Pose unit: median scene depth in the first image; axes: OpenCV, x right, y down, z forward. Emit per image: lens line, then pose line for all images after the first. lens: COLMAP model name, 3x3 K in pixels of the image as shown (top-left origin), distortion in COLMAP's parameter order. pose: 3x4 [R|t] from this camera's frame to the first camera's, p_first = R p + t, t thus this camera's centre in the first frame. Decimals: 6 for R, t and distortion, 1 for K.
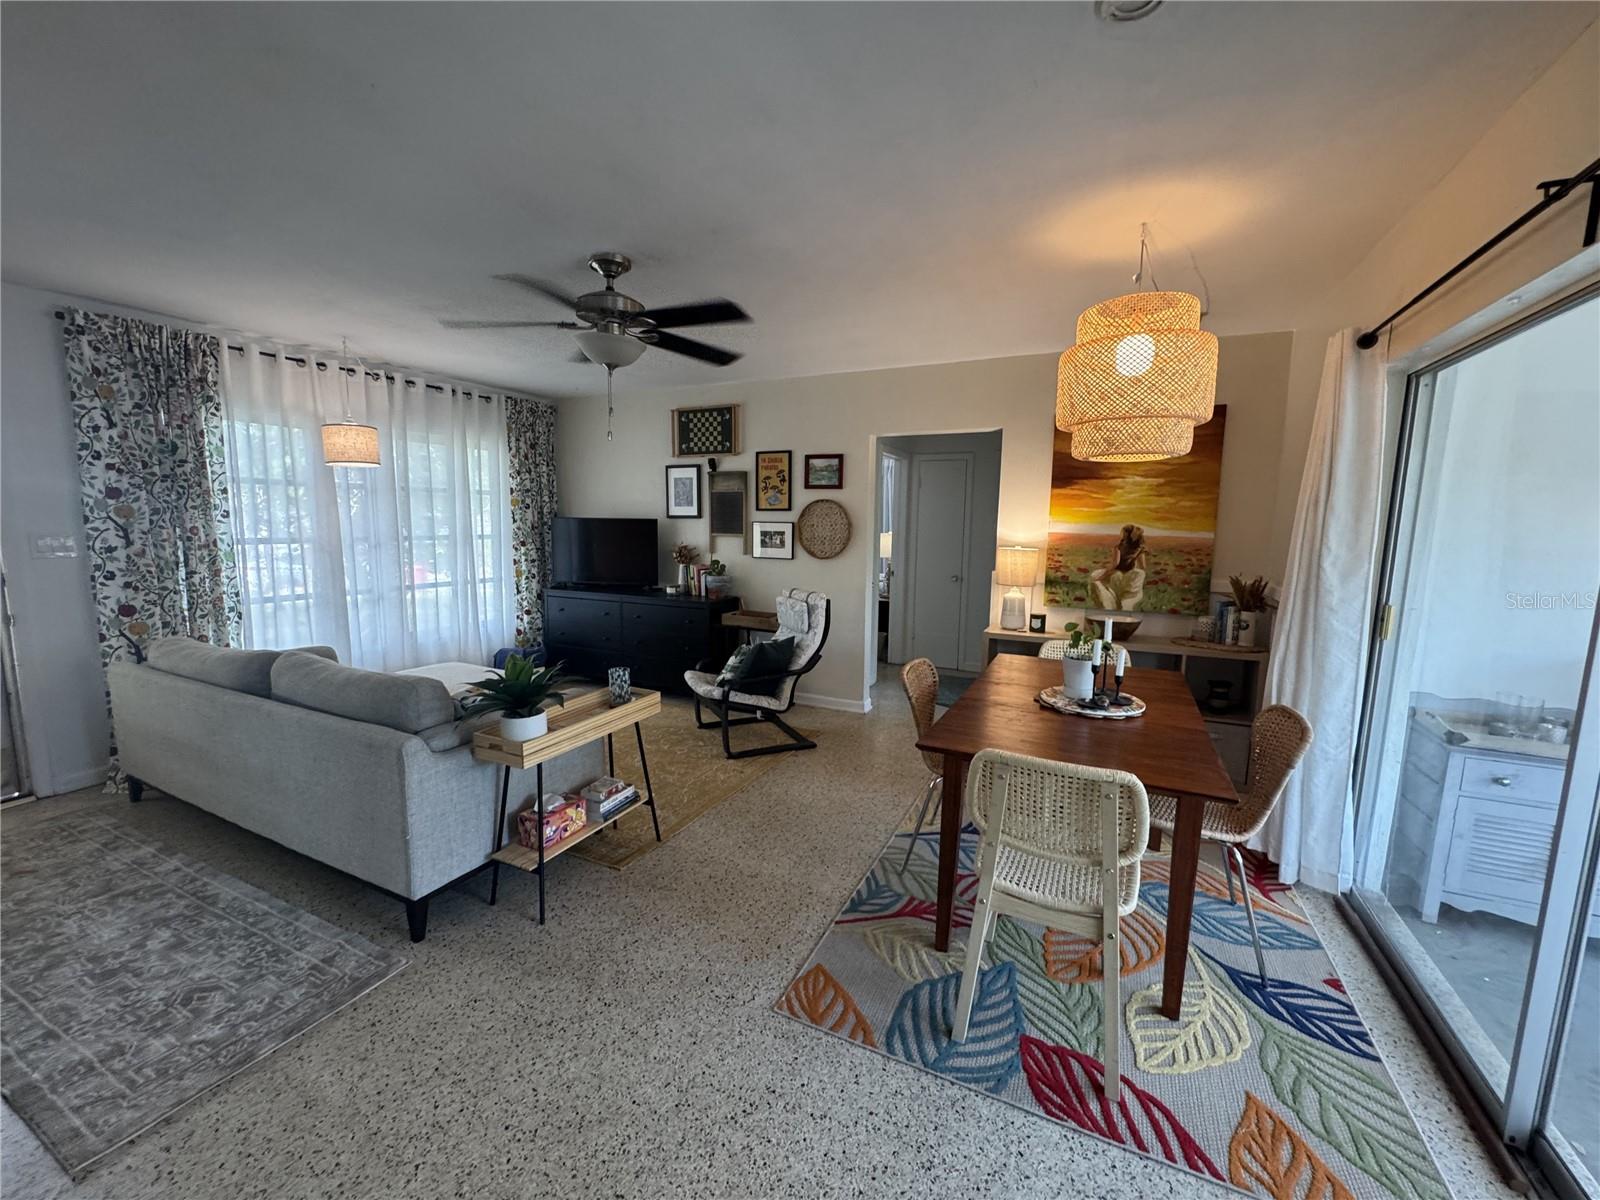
lens RADIAL K [[640.9, 0, 797.8], [0, 640.9, 600.0], [0, 0, 1]] dist [-0.003108, -0.000145]
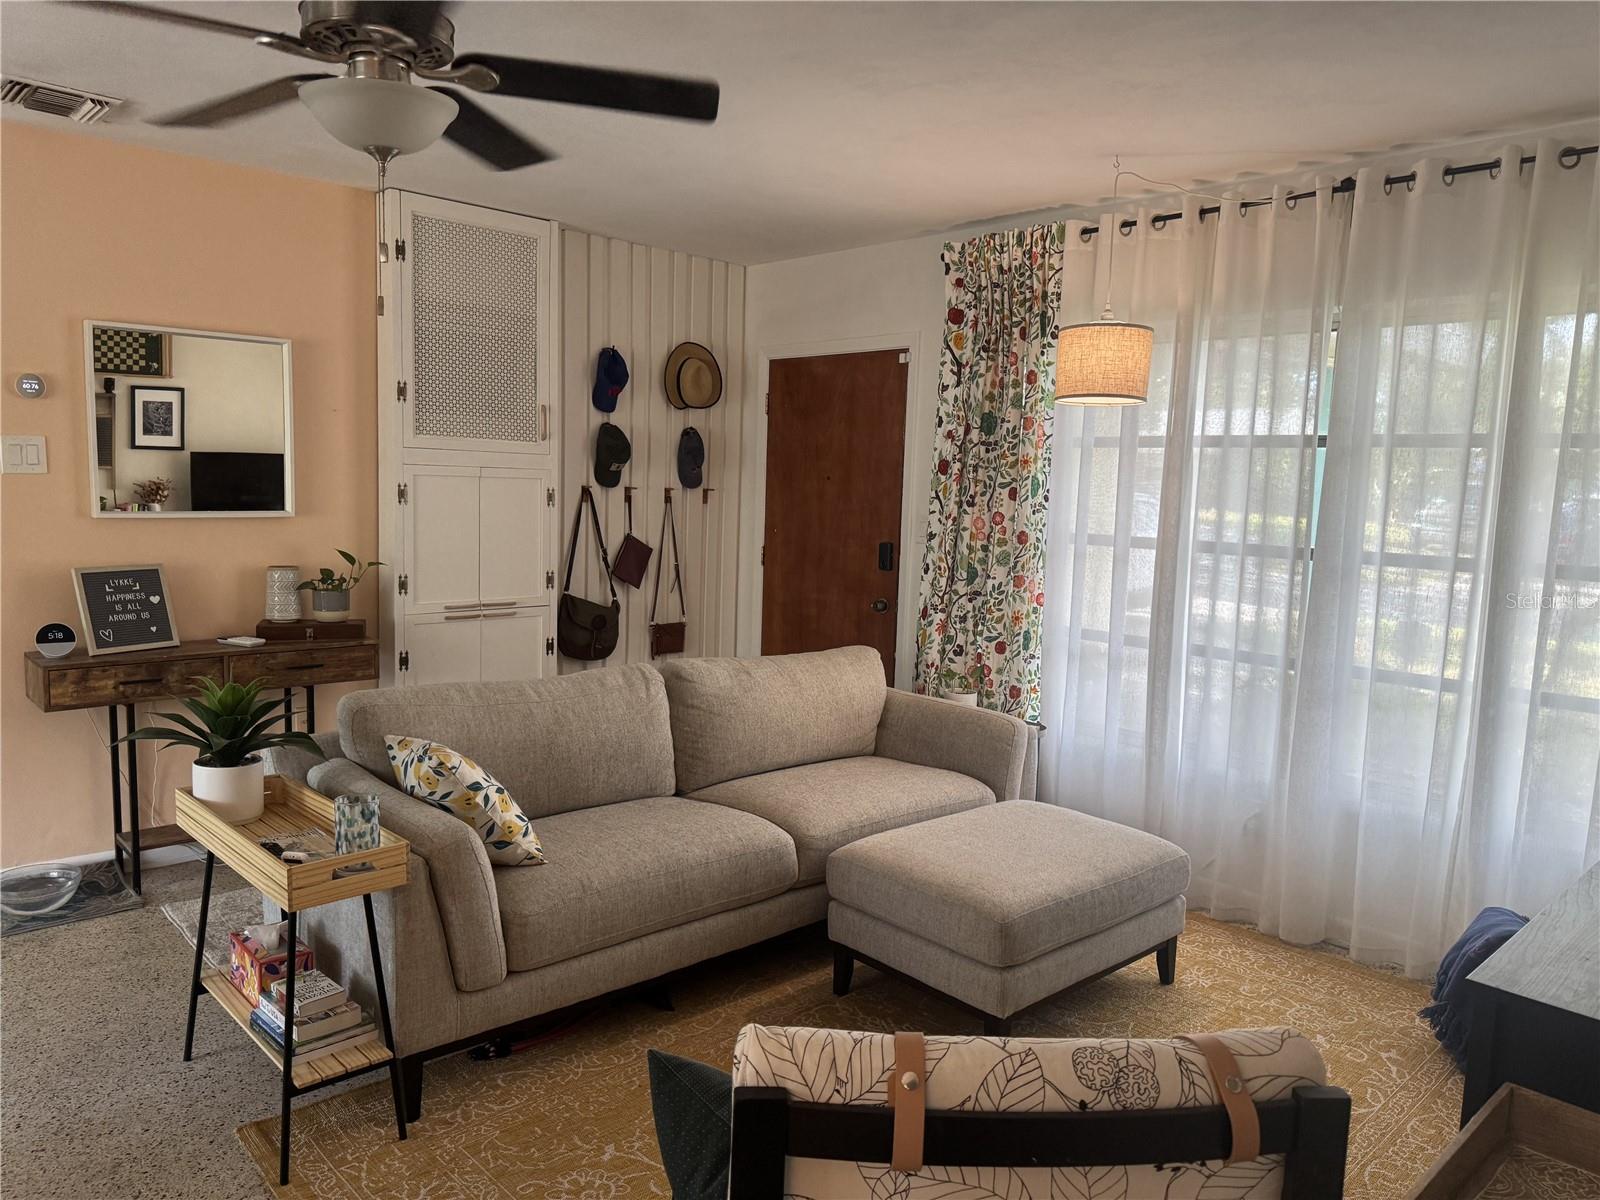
lens RADIAL K [[1124.7, 0, 798.3], [0, 1124.7, 604.5], [0, 0, 1]] dist [0.081958, -0.091681]
pose [[-0.361654, 0.082329, -0.928670, 0.210672], [-0.149068, 0.978172, 0.144769, -0.116008], [0.920318, 0.190791, -0.341487, 0.885889]]
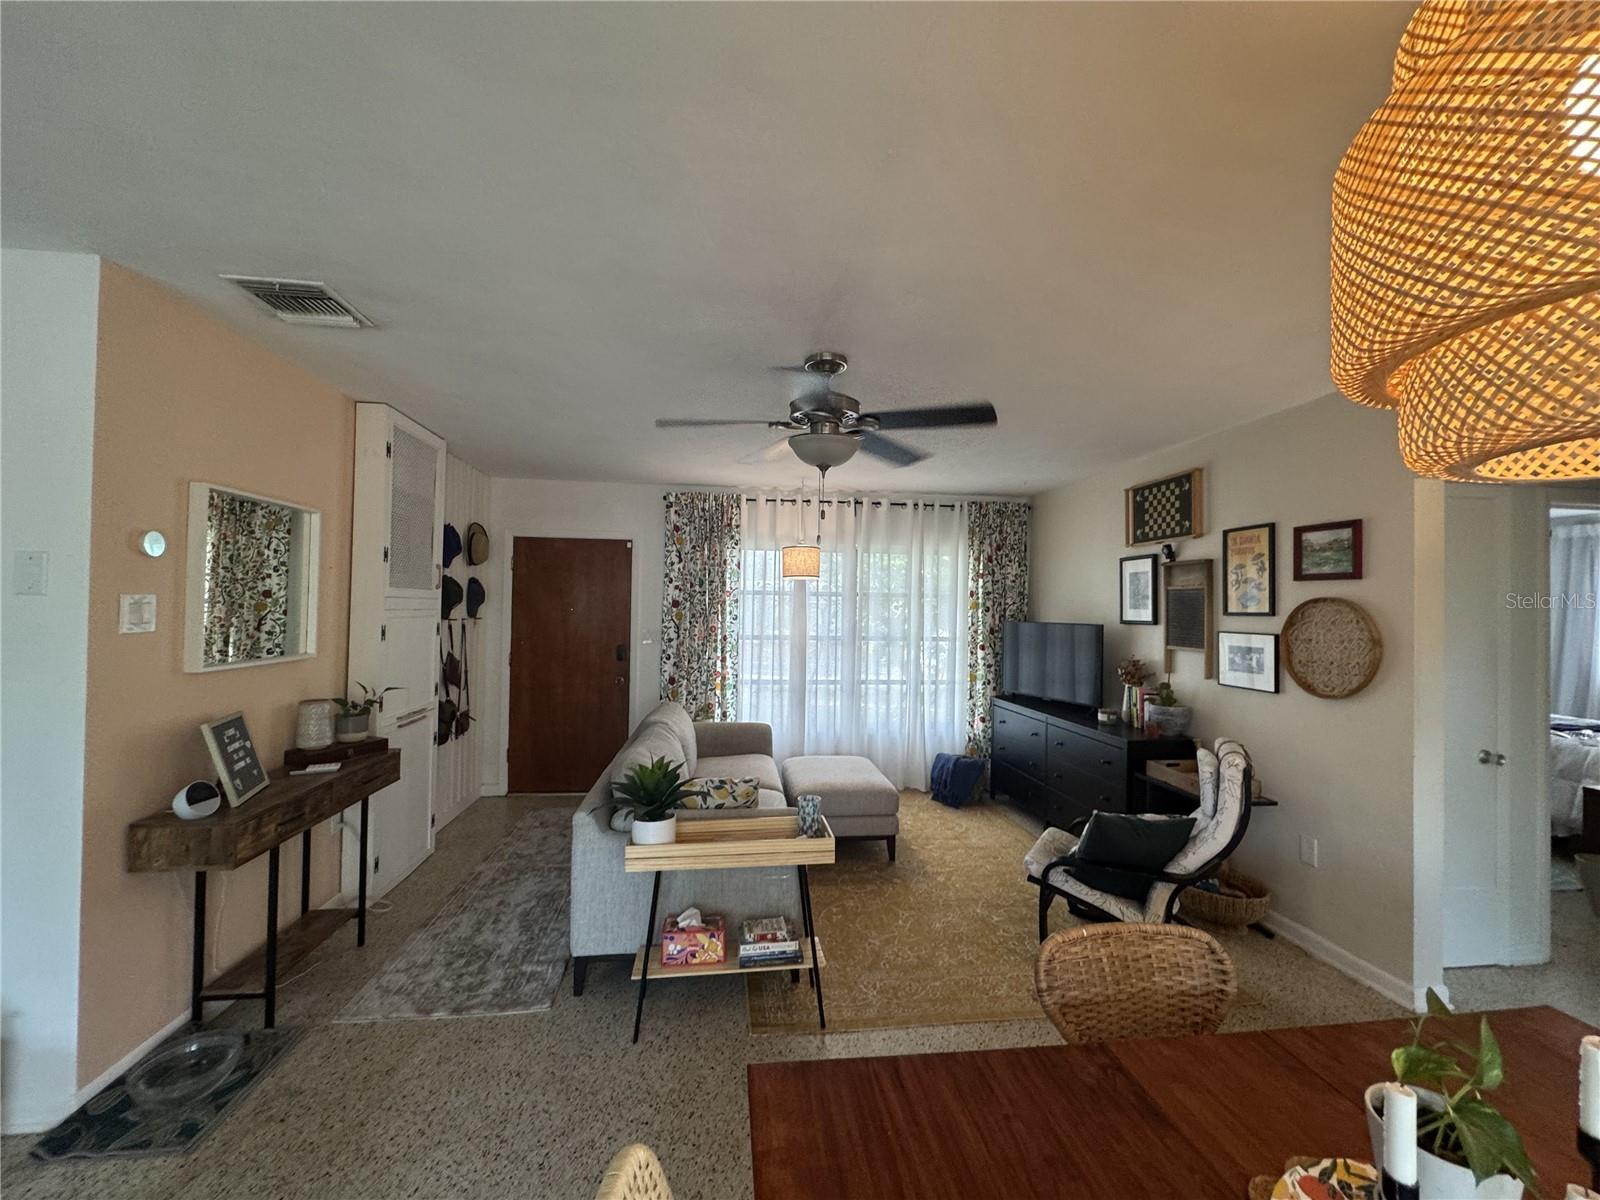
lens RADIAL K [[640.9, 0, 797.8], [0, 640.9, 600.0], [0, 0, 1]] dist [-0.003108, -0.000145]
pose [[0.551215, -0.015725, -0.834215, 0.253665], [-0.110478, 0.989644, -0.091653, -0.044434], [0.827017, 0.142683, 0.543769, 0.262704]]
